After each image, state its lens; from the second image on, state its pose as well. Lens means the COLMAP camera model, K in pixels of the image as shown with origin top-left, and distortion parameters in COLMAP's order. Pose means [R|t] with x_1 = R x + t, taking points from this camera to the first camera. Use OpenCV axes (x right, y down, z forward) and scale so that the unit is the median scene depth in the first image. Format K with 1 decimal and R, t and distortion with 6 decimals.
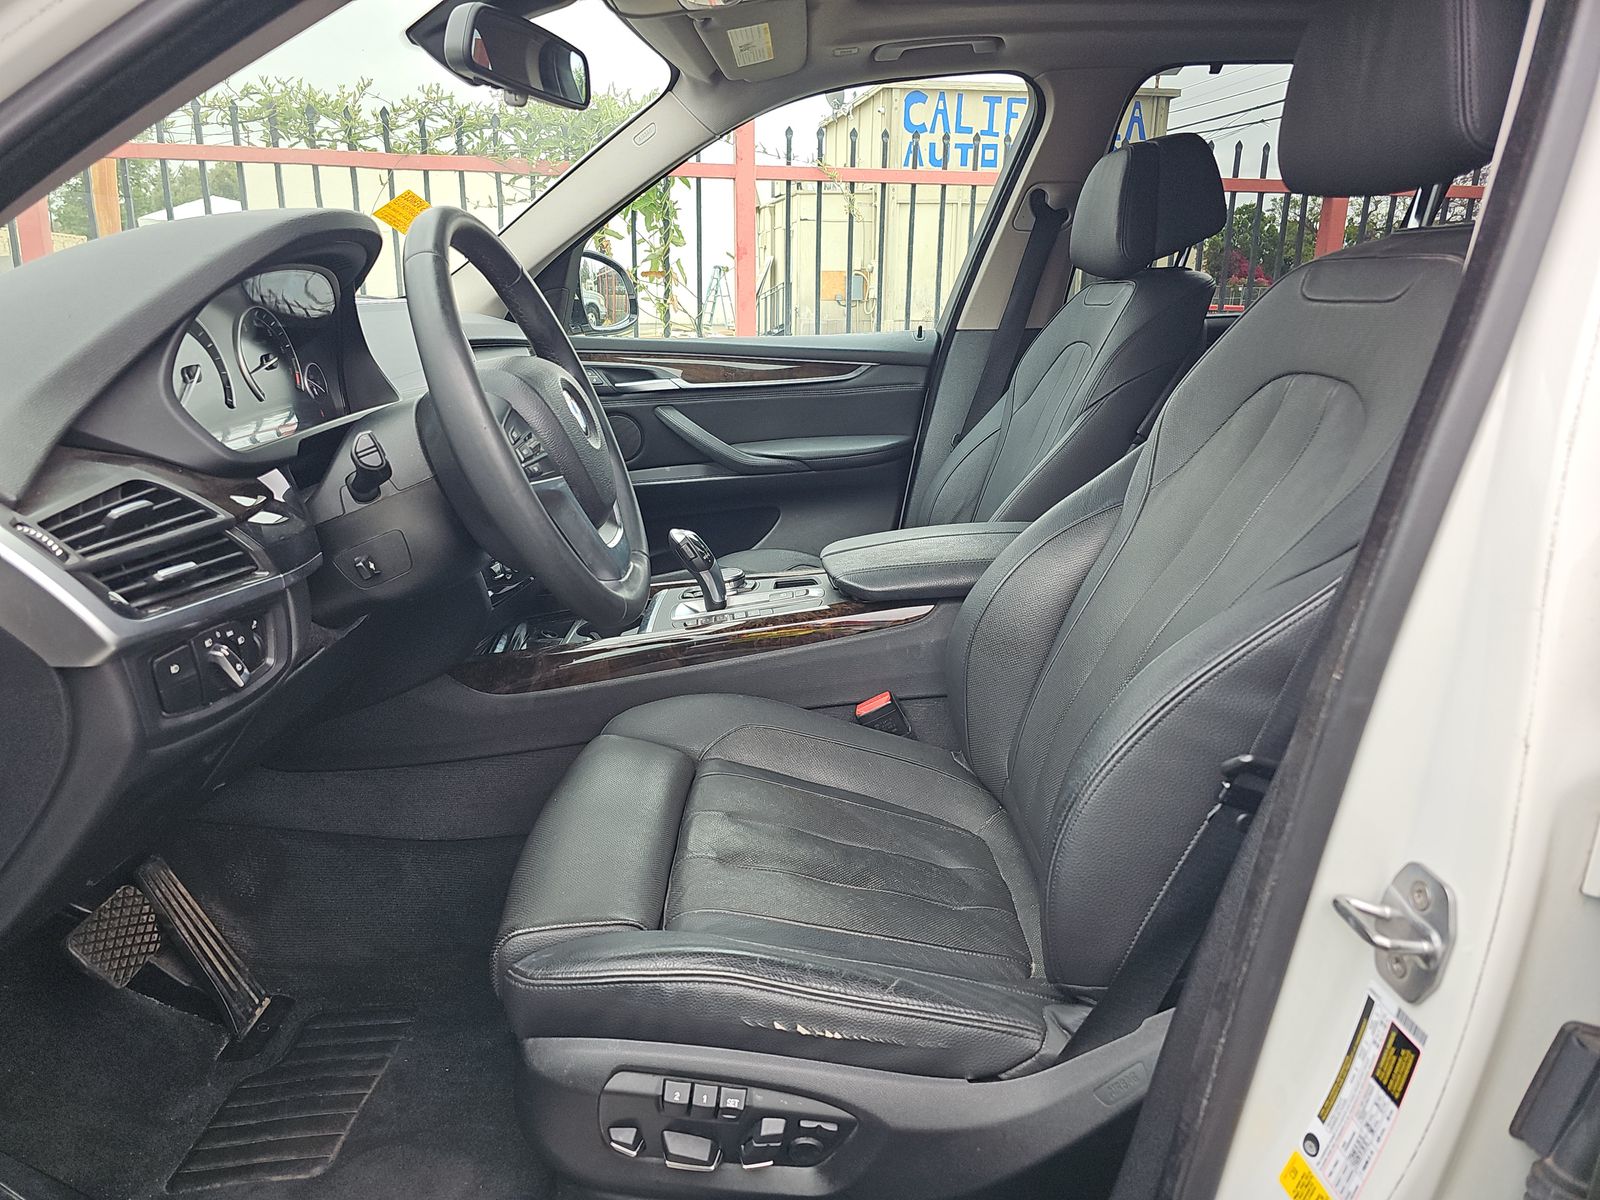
lens RADIAL K [[1055.5, 0, 791.0], [0, 1055.5, 606.0], [0, 0, 1]] dist [0.030517, -0.024482]
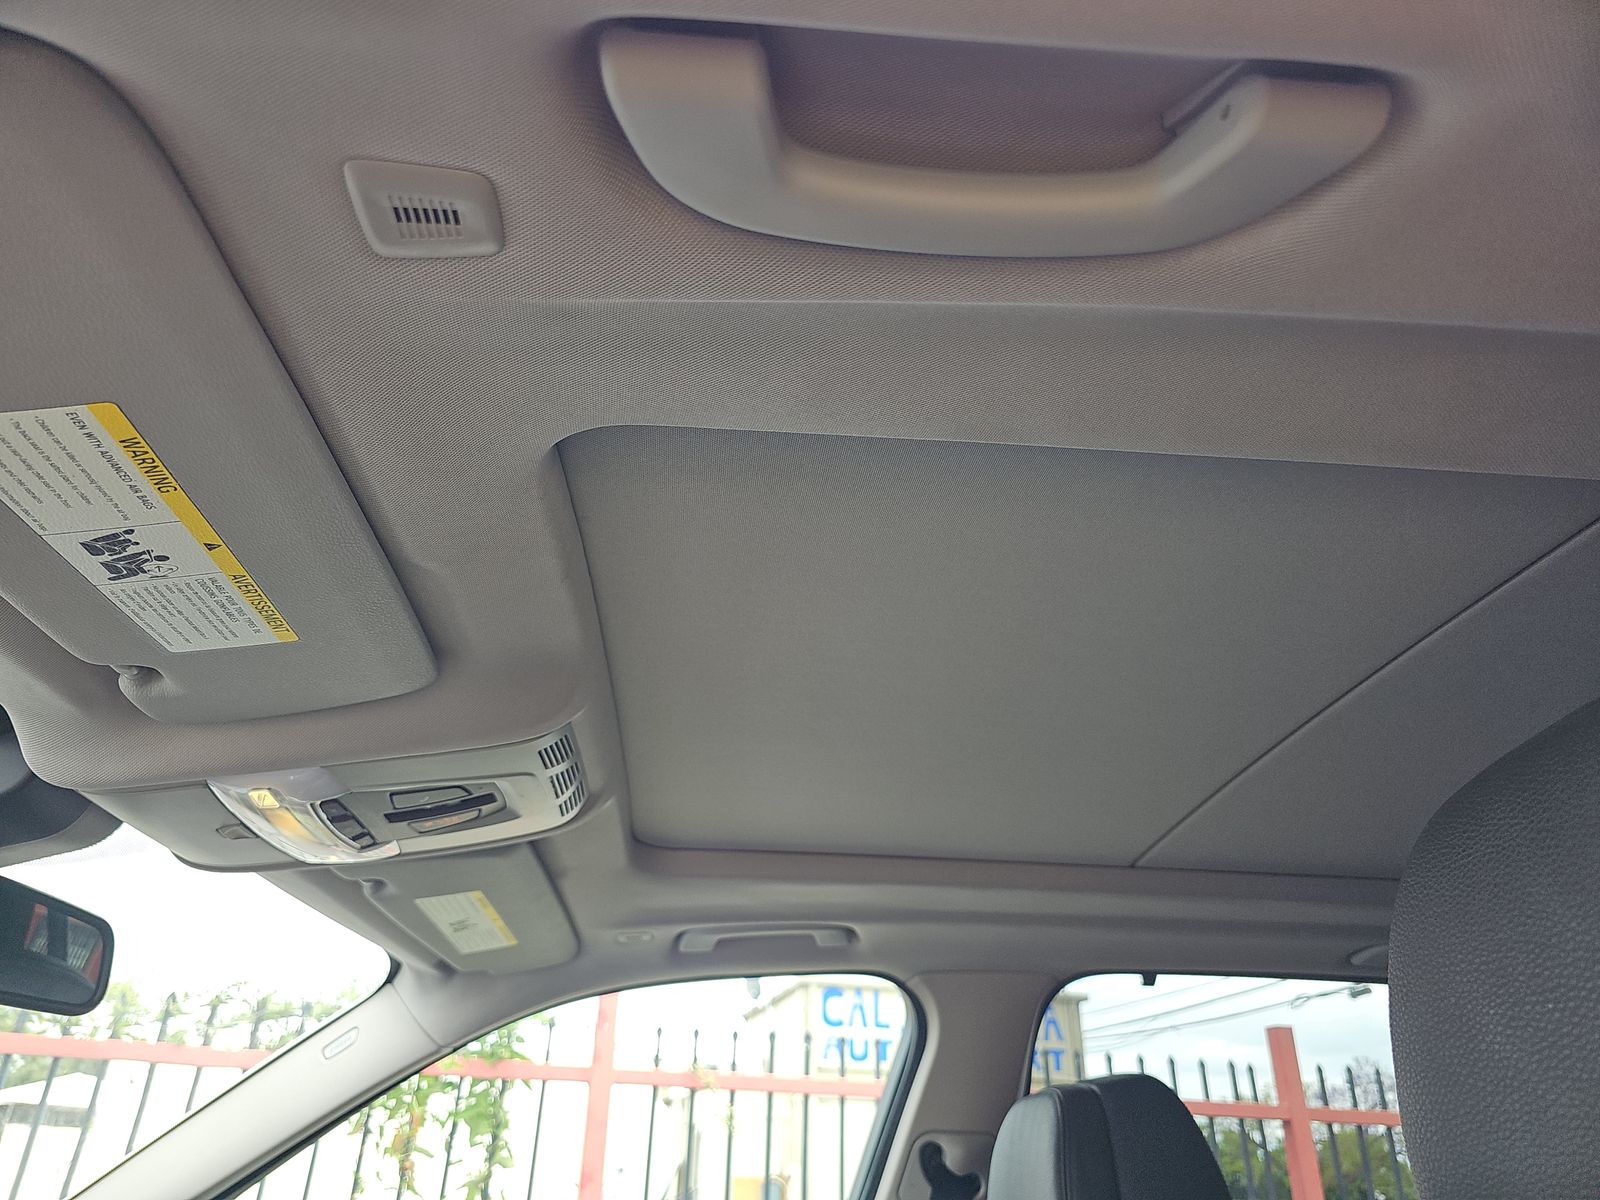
lens RADIAL K [[1055.5, 0, 791.0], [0, 1055.5, 606.0], [0, 0, 1]] dist [0.030517, -0.024482]
pose [[0.997758, 0.048107, 0.046516, 0.051308], [-0.000599, 0.701505, -0.712664, -0.079830], [-0.066916, 0.711039, 0.699962, 0.156547]]
